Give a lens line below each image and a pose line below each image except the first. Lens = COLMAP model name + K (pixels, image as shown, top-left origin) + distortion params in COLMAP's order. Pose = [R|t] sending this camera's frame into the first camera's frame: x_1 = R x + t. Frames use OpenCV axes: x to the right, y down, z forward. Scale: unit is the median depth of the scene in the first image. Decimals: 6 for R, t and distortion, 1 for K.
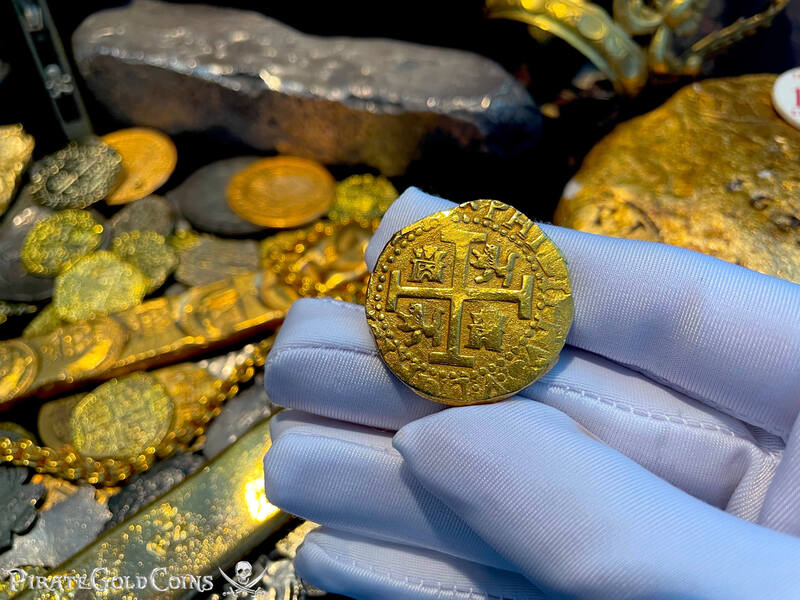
lens RADIAL K [[637.7, 0, 405.0], [0, 637.7, 303.5], [0, 0, 1]] dist [0.033728, -0.100043]
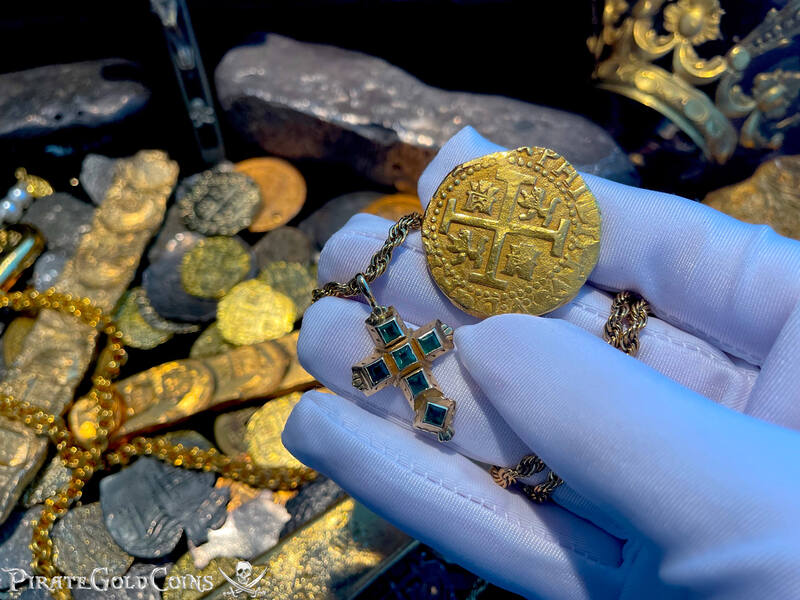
lens RADIAL K [[637.7, 0, 404.7], [0, 637.7, 298.6], [0, 0, 1]] dist [0.033728, -0.100043]
pose [[0.998529, 0.054172, 0.002178, -0.193485], [-0.054183, 0.995723, 0.074836, -0.142288], [0.001886, -0.074844, 0.997193, -0.150144]]
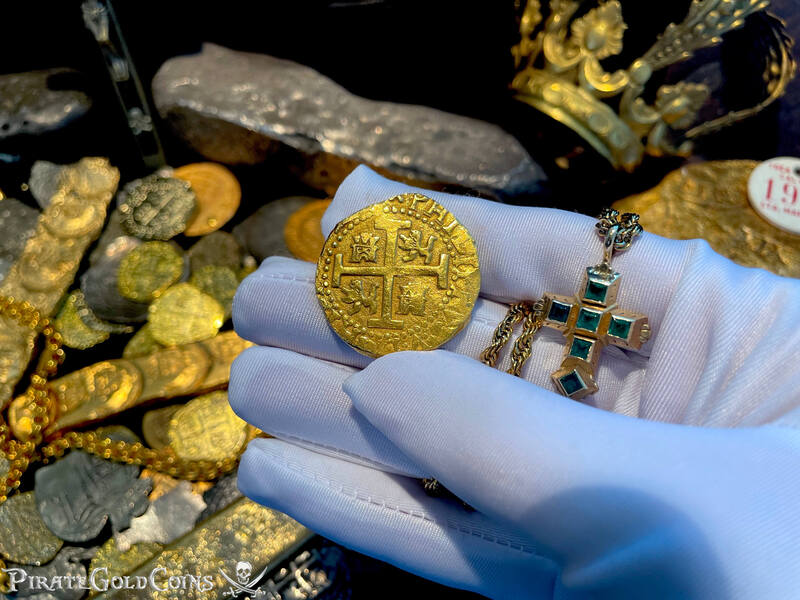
lens RADIAL K [[637.7, 0, 402.6], [0, 637.7, 303.6], [0, 0, 1]] dist [0.033728, -0.100043]
pose [[0.998415, 0.055532, -0.009191, -0.040465], [-0.054056, 0.991481, 0.118502, -0.201926], [0.015694, -0.117818, 0.992911, -0.209737]]
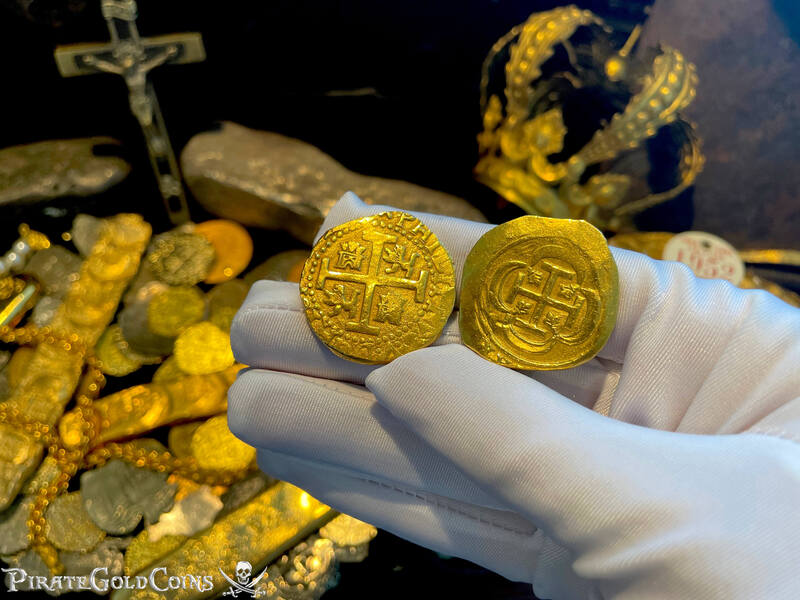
lens RADIAL K [[637.7, 0, 394.5], [0, 637.7, 296.4], [0, 0, 1]] dist [0.033728, -0.100043]
pose [[0.996822, 0.078733, 0.012118, -0.054597], [-0.079331, 0.994967, 0.061209, -0.257108], [-0.007238, -0.061976, 0.998051, -0.468904]]
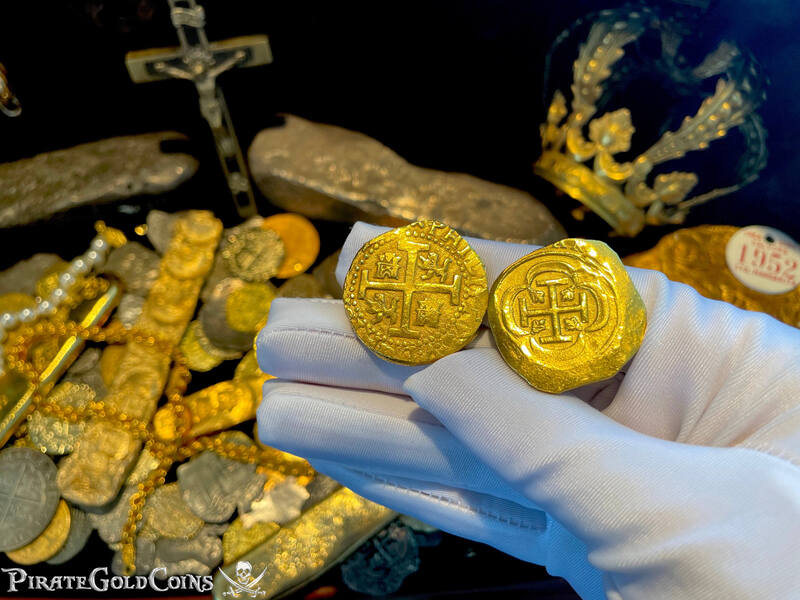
lens RADIAL K [[637.7, 0, 397.8], [0, 637.7, 289.6], [0, 0, 1]] dist [0.033728, -0.100043]
pose [[0.997550, 0.066937, -0.020350, -0.152432], [-0.062712, 0.984457, 0.164047, -0.409449], [0.031015, -0.162368, 0.986243, -0.506127]]
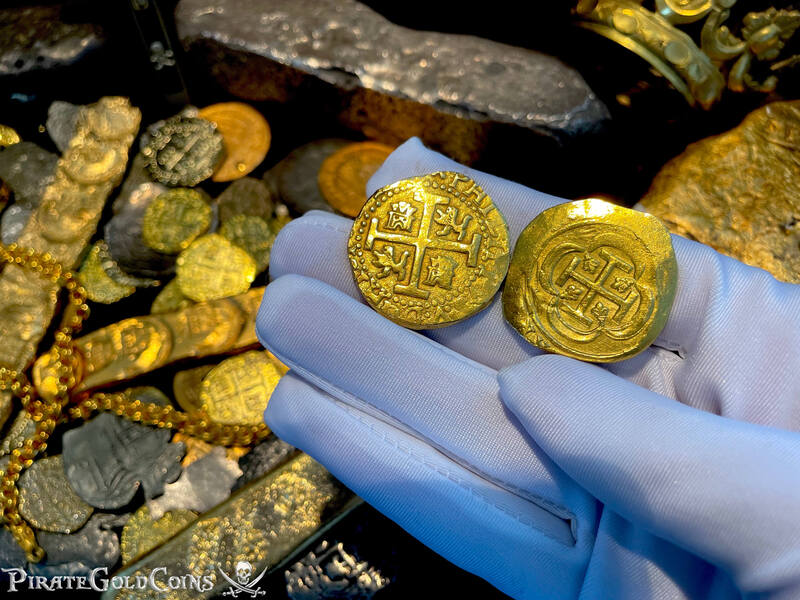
lens RADIAL K [[637.7, 0, 395.0], [0, 637.7, 298.3], [0, 0, 1]] dist [0.033728, -0.100043]
pose [[0.996902, 0.063844, -0.045933, -0.087084], [-0.053331, 0.977964, 0.201846, -0.207424], [0.057807, -0.198772, 0.978340, -0.117876]]
